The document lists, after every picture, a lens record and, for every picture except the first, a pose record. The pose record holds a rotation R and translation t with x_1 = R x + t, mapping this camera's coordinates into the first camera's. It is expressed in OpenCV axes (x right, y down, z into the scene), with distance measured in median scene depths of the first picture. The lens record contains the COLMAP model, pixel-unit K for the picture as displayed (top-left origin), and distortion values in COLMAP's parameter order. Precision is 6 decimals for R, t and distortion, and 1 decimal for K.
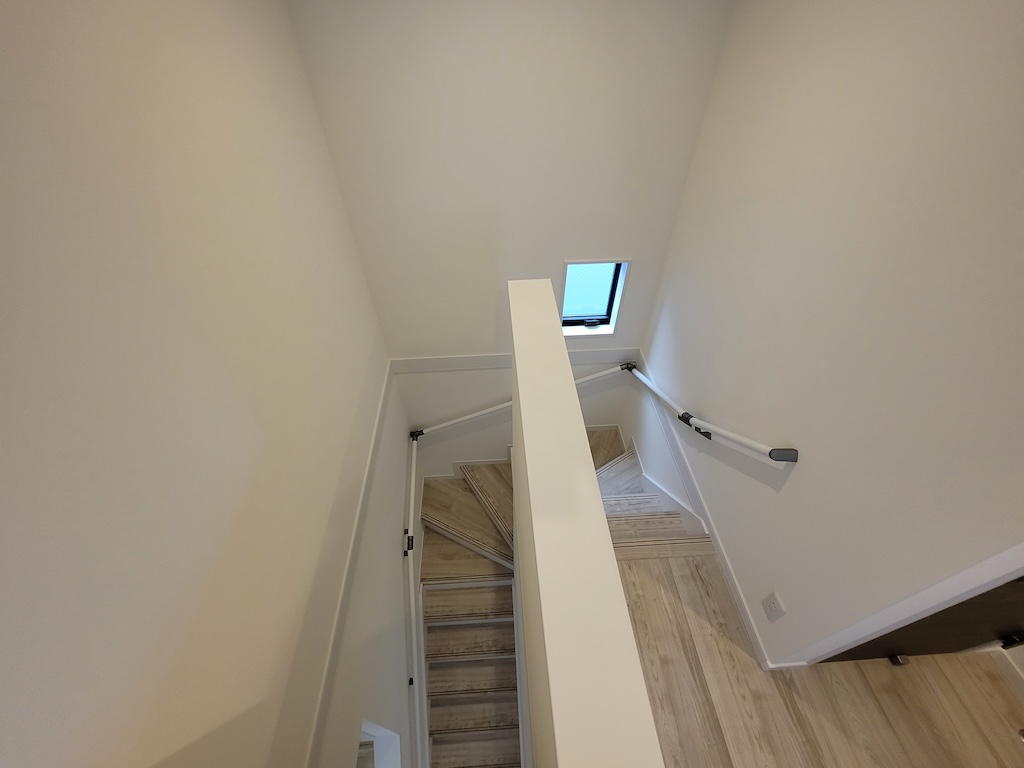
lens RADIAL K [[419.3, 0, 508.4], [0, 419.3, 382.6], [0, 0, 1]] dist [-0.009805, 0.004084]
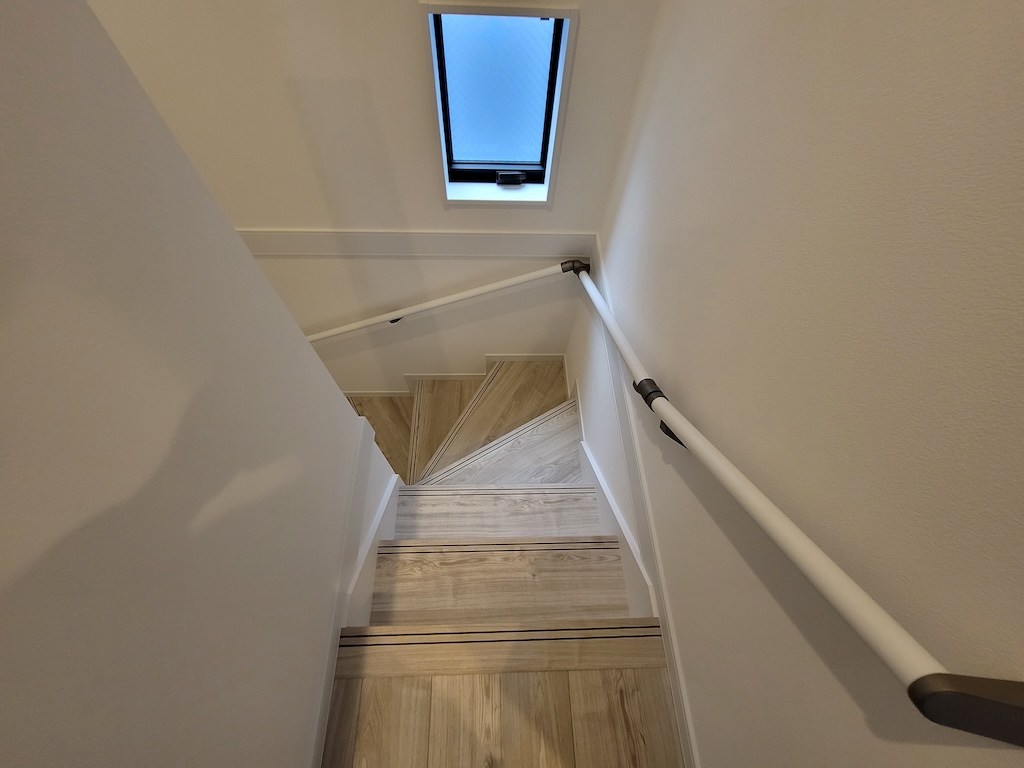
lens RADIAL K [[419.3, 0, 508.4], [0, 419.3, 382.6], [0, 0, 1]] dist [-0.009805, 0.004084]
pose [[0.998576, 0.047567, 0.024173, 0.200735], [-0.052123, 0.966491, 0.251353, -0.025398], [-0.011407, -0.252255, 0.967593, 0.432007]]
